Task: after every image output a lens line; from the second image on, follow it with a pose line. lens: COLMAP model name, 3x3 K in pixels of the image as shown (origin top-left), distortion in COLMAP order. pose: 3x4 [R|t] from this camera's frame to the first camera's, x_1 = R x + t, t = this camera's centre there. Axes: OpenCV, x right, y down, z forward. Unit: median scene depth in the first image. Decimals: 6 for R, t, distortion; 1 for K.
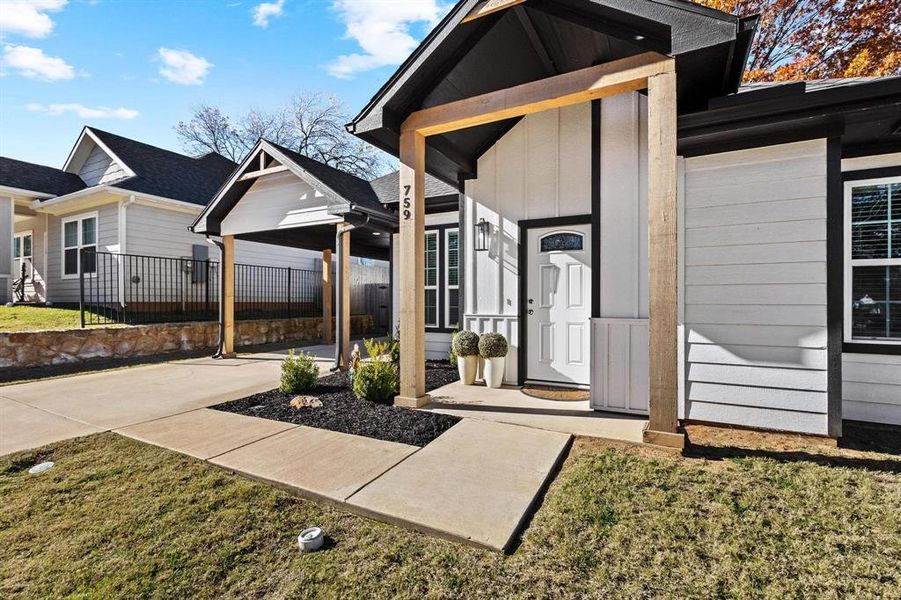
lens RADIAL K [[412.5, 0, 453.8], [0, 412.5, 296.3], [0, 0, 1]] dist [0.001986, 0.001142]
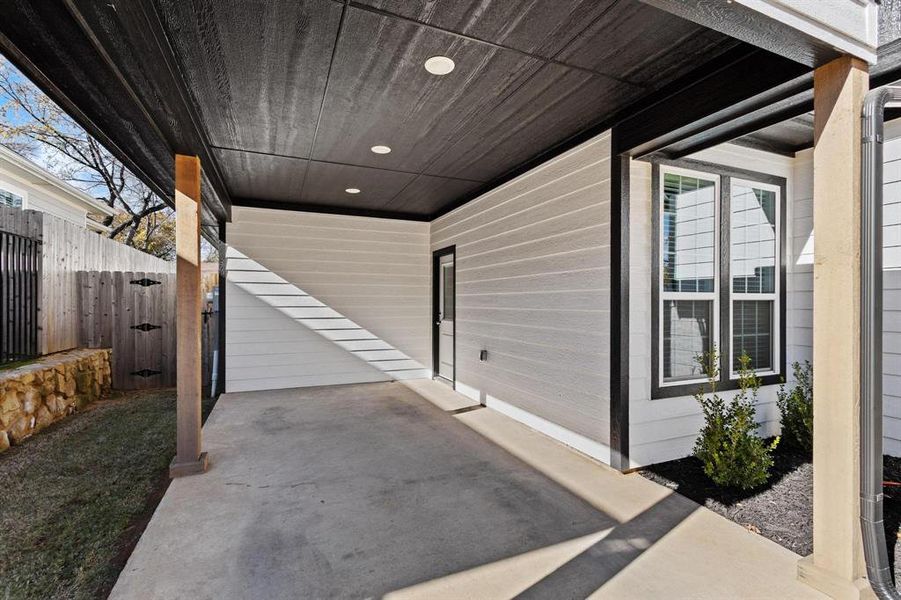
lens RADIAL K [[412.5, 0, 450.0], [0, 412.5, 301.9], [0, 0, 1]] dist [0.001986, 0.001142]
pose [[0.626298, -0.005594, 0.779564, -0.689152], [-0.008819, 0.999859, 0.014260, -0.022005], [-0.779534, -0.015806, 0.626160, 1.076519]]
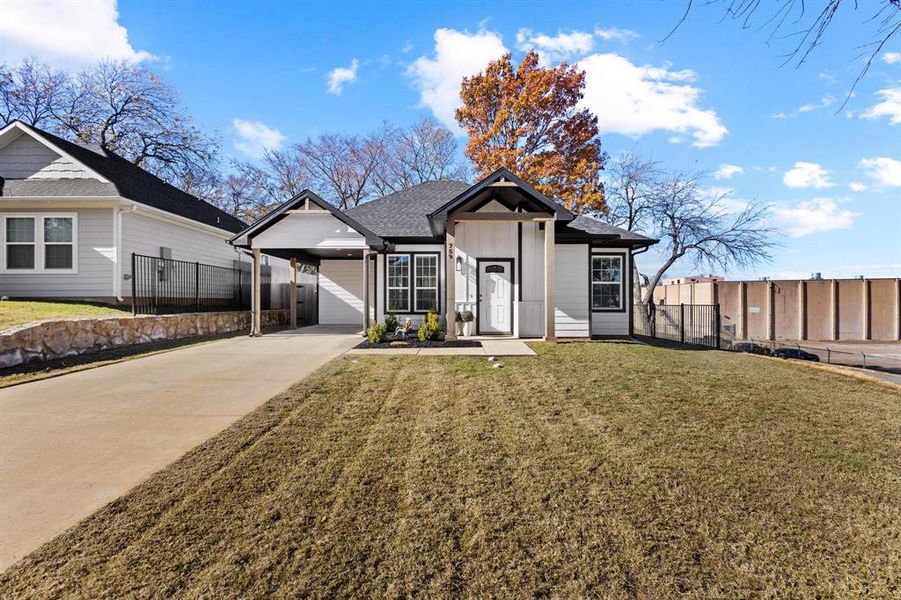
lens RADIAL K [[412.5, 0, 453.1], [0, 412.5, 298.9], [0, 0, 1]] dist [0.001986, 0.001142]
pose [[0.879213, 0.001821, 0.476425, -0.792633], [-0.005083, 0.999972, 0.005559, 0.014695], [-0.476402, -0.007309, 0.879197, -0.673132]]
